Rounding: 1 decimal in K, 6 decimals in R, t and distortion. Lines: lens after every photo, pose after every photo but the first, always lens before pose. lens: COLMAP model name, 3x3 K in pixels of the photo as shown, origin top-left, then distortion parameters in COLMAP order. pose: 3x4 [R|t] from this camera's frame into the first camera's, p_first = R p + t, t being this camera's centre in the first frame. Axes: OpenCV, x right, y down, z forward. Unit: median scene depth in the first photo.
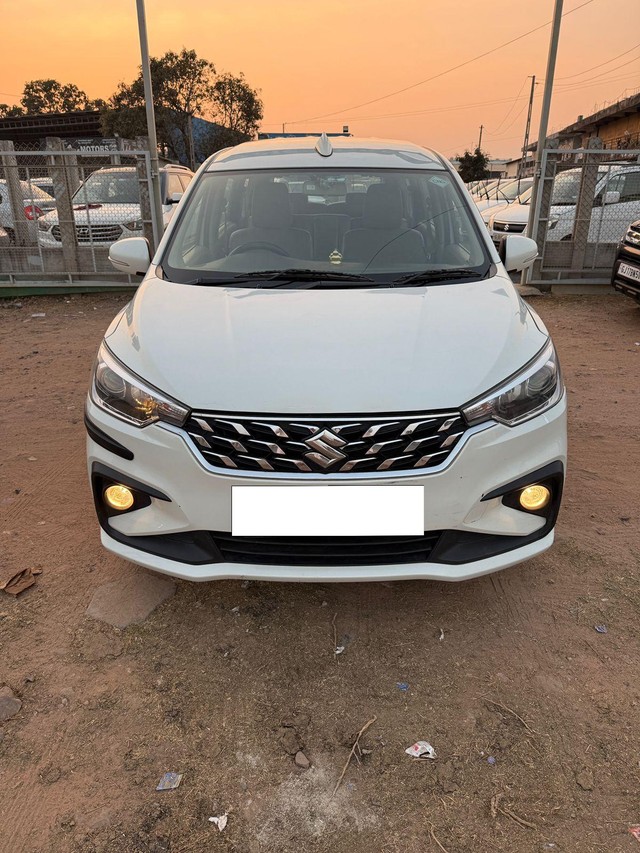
lens RADIAL K [[633.8, 0, 314.6], [0, 633.8, 418.7], [0, 0, 1]] dist [0.021248, -0.017335]
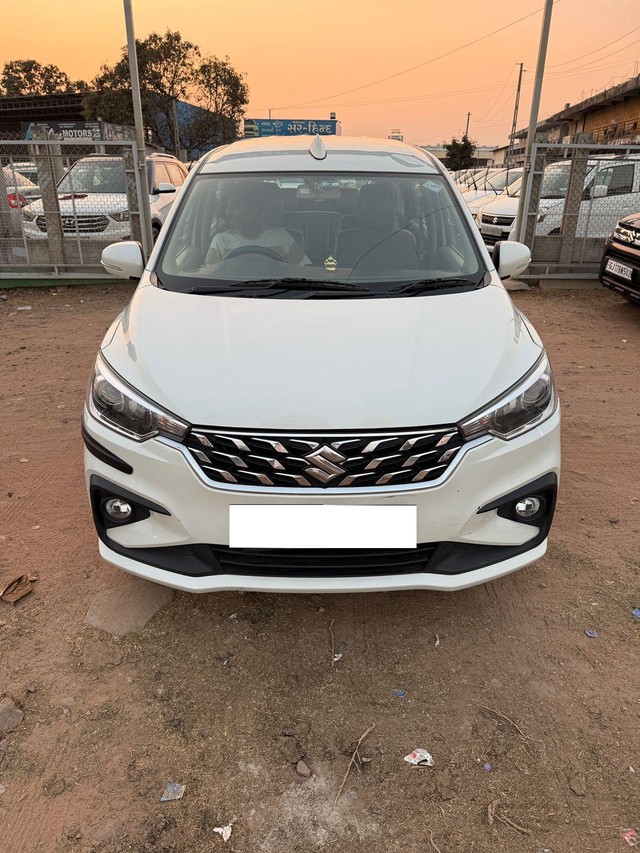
lens RADIAL K [[633.8, 0, 316.1], [0, 633.8, 420.9], [0, 0, 1]] dist [0.021248, -0.017335]
pose [[0.999729, -0.003100, 0.023083, -0.017288], [0.002532, 0.999695, 0.024562, -0.039497], [-0.023153, -0.024497, 0.999432, -0.007223]]
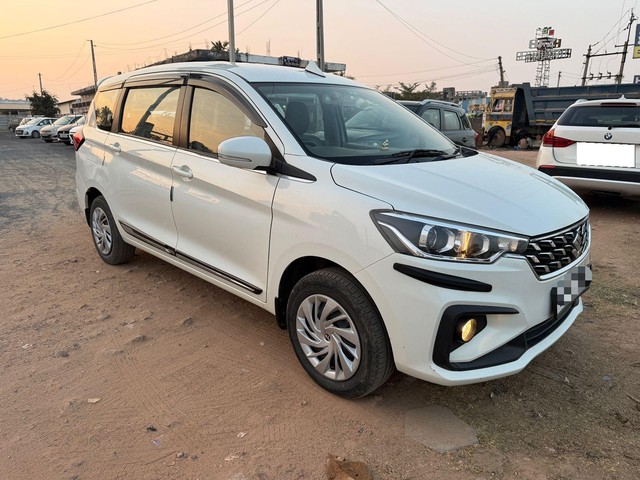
lens RADIAL K [[475.5, 0, 323.4], [0, 475.5, 236.7], [0, 0, 1]] dist [0.021248, -0.017335]
pose [[0.669906, -0.168920, 0.722974, -1.076520], [0.253824, 0.967207, -0.009209, -0.104673], [-0.697710, 0.189677, 0.690814, 0.518156]]
